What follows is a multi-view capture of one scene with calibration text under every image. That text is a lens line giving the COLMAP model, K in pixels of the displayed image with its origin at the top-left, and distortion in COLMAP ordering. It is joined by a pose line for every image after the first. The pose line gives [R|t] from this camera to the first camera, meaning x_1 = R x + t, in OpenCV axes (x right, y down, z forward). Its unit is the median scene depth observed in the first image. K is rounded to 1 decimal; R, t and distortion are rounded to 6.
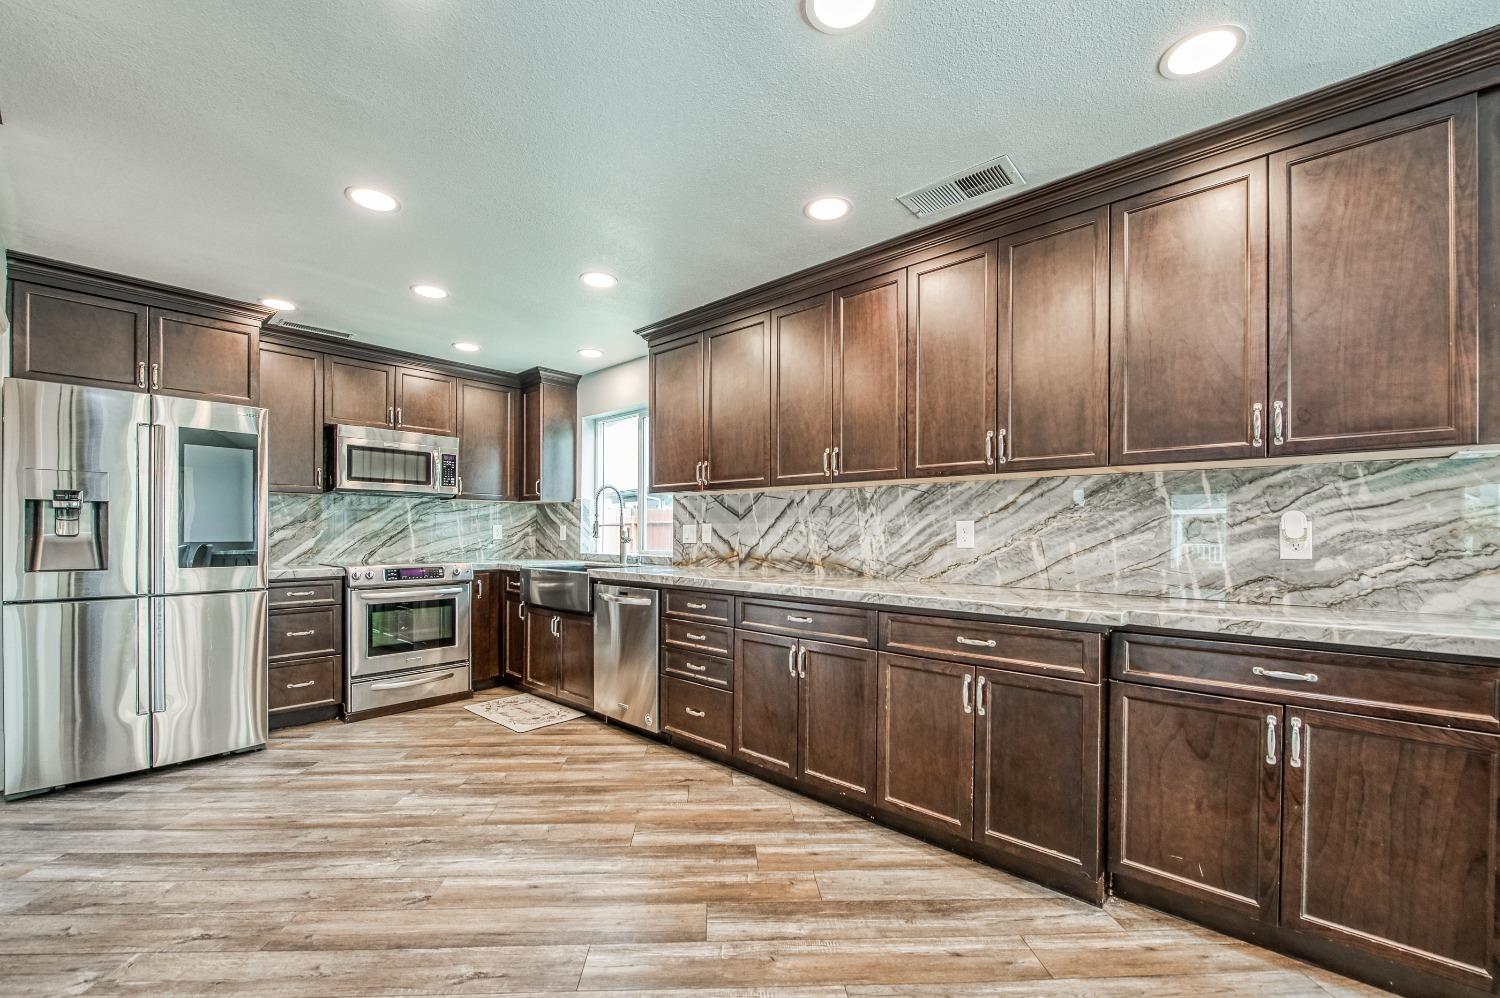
lens RADIAL K [[597.7, 0, 755.3], [0, 597.7, 538.0], [0, 0, 1]] dist [-0.013874, -0.002407]
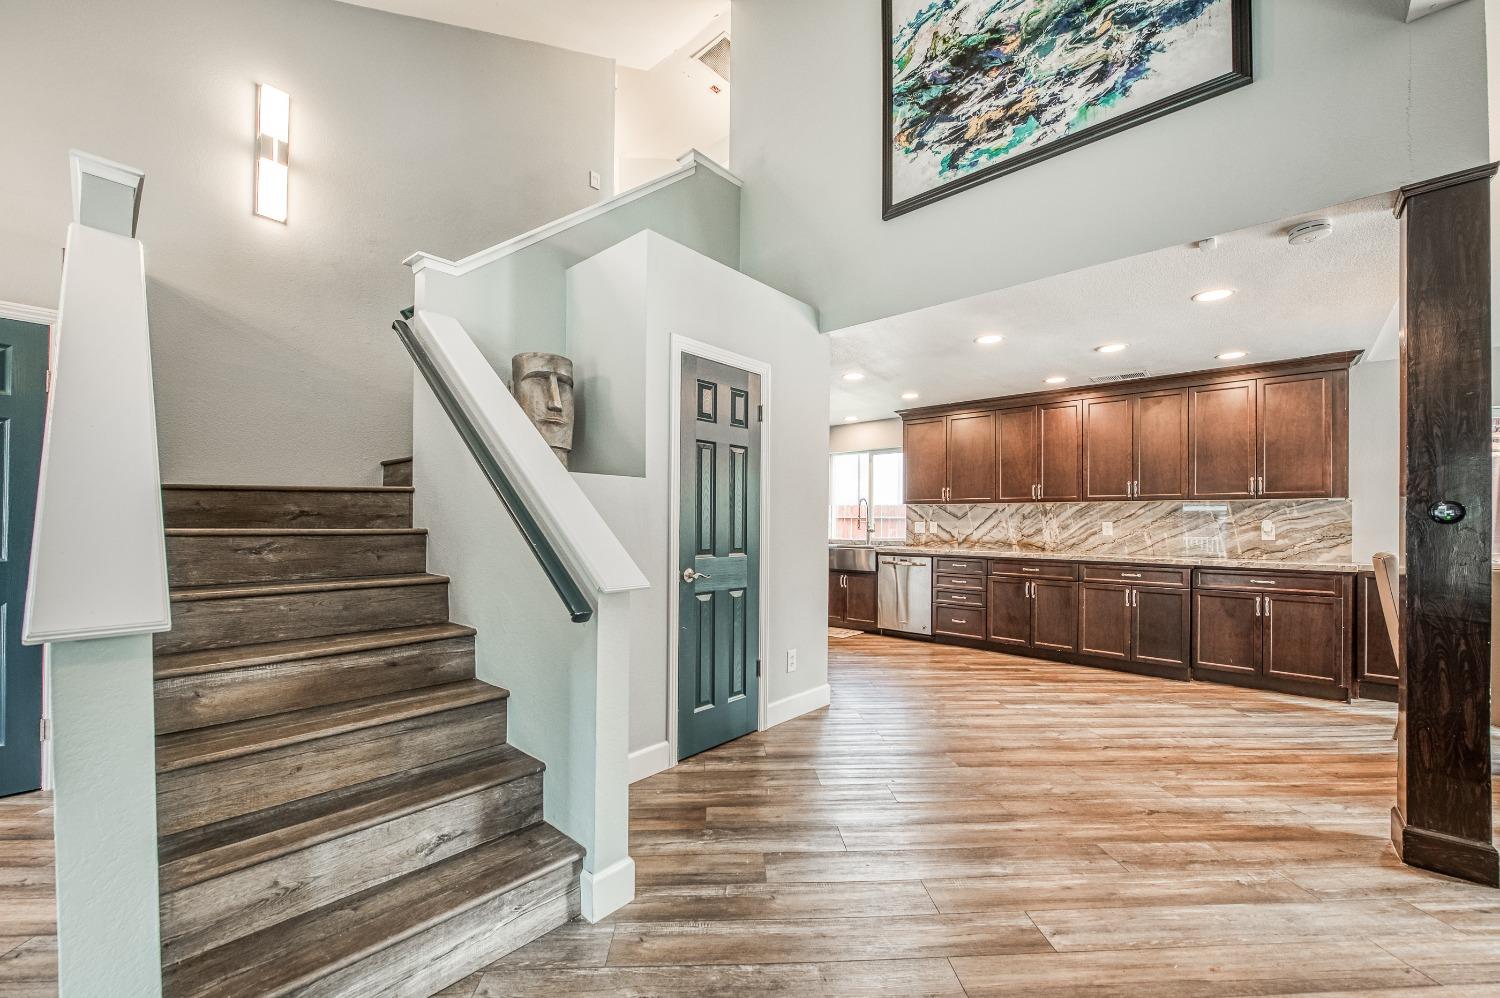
lens RADIAL K [[597.7, 0, 742.7], [0, 597.7, 516.3], [0, 0, 1]] dist [-0.013874, -0.002407]
pose [[0.999699, 0.002985, -0.024332, -0.744200], [-0.003474, 0.999792, -0.020085, -0.003314], [0.024267, 0.020164, 0.999502, -0.928649]]
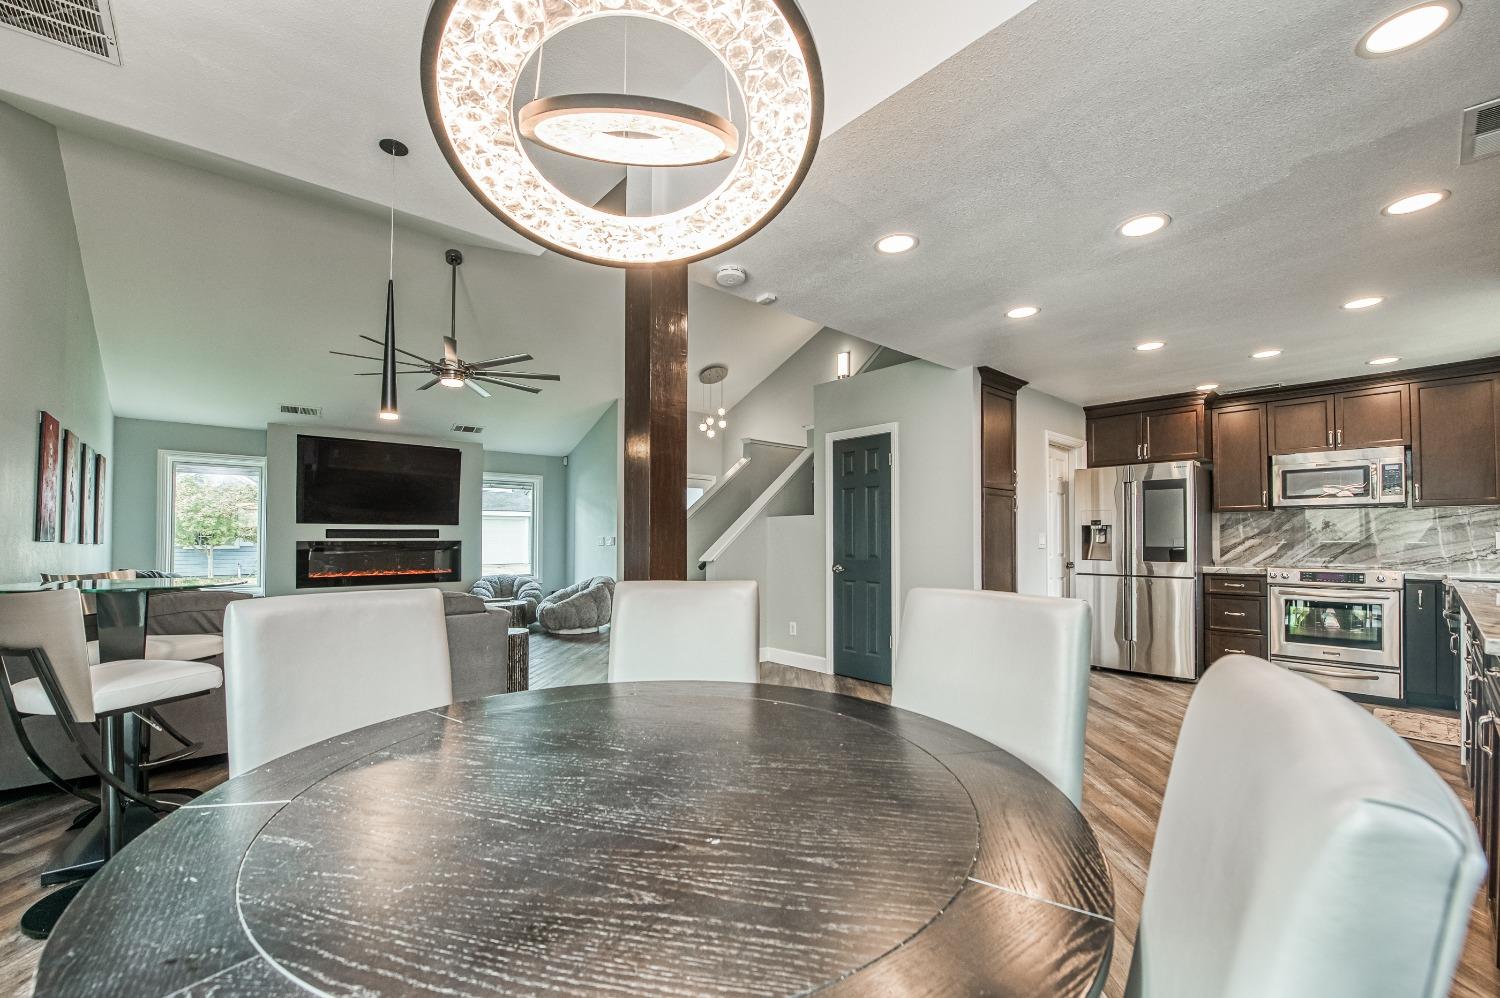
lens RADIAL K [[597.7, 0, 750.6], [0, 597.7, 534.5], [0, 0, 1]] dist [-0.013874, -0.002407]
pose [[-0.118432, -0.009265, -0.992919, 0.869961], [-0.008497, 0.999929, -0.008317, -0.004140], [0.992926, 0.007451, -0.118502, 0.042164]]
